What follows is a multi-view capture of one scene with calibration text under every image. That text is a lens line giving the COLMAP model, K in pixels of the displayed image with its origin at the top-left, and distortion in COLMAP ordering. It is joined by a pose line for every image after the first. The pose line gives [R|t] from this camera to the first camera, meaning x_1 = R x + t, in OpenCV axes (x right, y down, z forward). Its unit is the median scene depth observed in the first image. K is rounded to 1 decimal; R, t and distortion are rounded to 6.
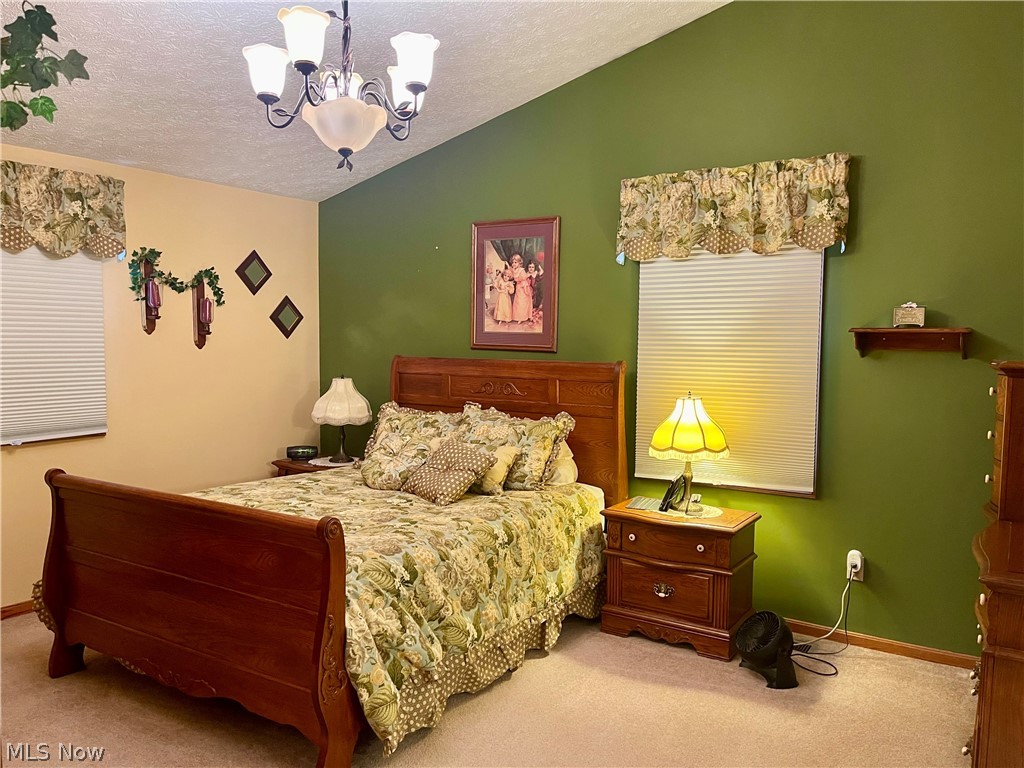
lens RADIAL K [[780.6, 0, 511.9], [0, 780.6, 386.6], [0, 0, 1]] dist [0.055117, -0.042129]
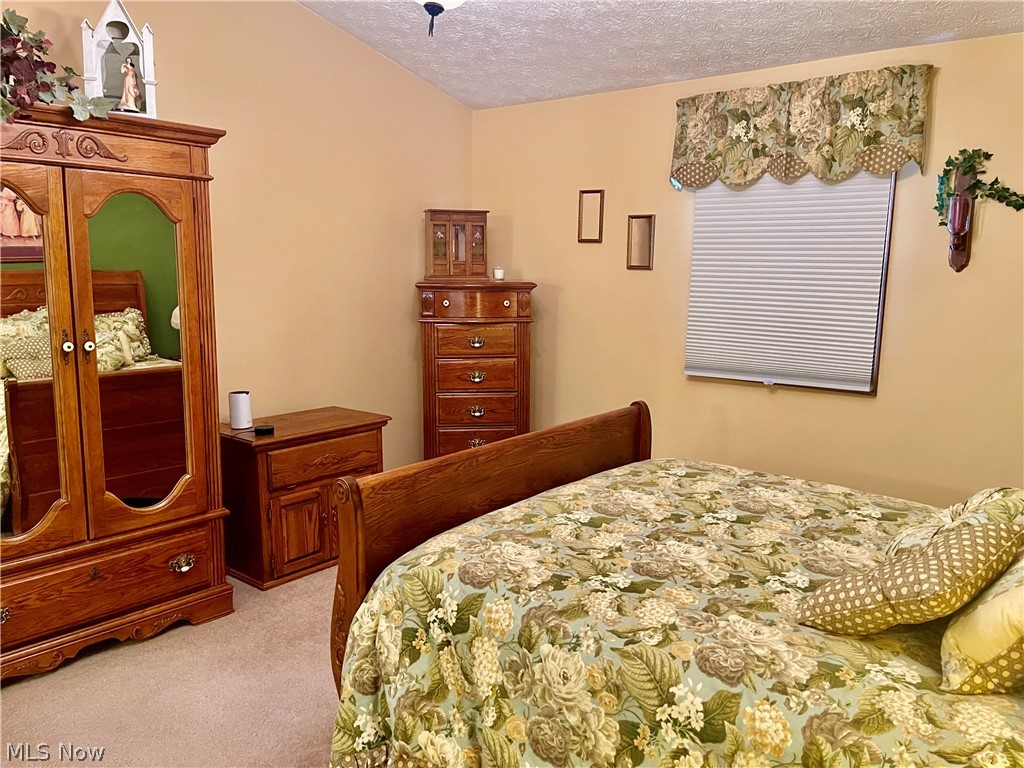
lens RADIAL K [[780.6, 0, 511.2], [0, 780.6, 386.0], [0, 0, 1]] dist [0.055117, -0.042129]
pose [[-0.103360, 0.151019, -0.983112, 0.453535], [-0.081663, 0.983781, 0.159708, -0.067107], [0.991286, 0.096792, -0.089350, 0.972389]]
